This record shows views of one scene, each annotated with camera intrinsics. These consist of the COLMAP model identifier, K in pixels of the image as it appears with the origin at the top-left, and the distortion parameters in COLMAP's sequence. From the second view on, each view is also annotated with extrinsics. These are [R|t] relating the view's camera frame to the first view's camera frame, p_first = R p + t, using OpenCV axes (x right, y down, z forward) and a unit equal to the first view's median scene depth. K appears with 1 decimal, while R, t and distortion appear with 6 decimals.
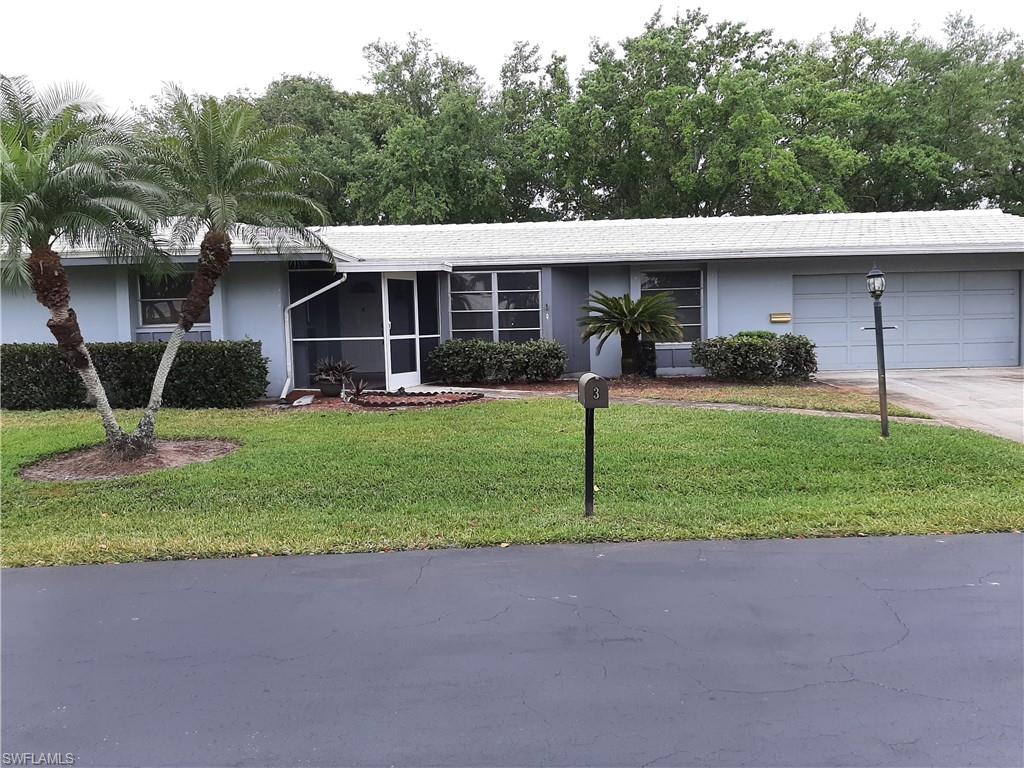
lens RADIAL K [[796.4, 0, 512.0], [0, 796.4, 407.3], [0, 0, 1]] dist [-0.002575, -0.006867]
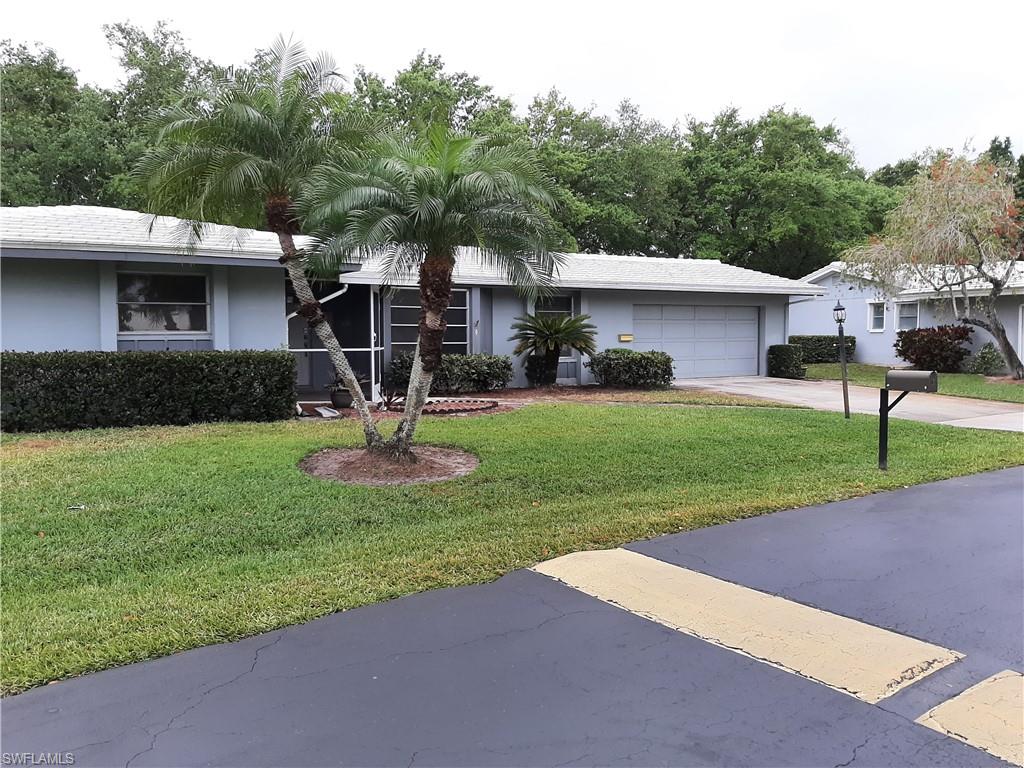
lens RADIAL K [[796.7, 0, 512.3], [0, 796.7, 383.6], [0, 0, 1]] dist [0.108867, -0.196407]
pose [[0.848871, -0.010477, 0.528496, -0.496706], [0.038421, 0.998382, -0.041921, 0.005075], [-0.527202, 0.055891, 0.847900, 0.042284]]
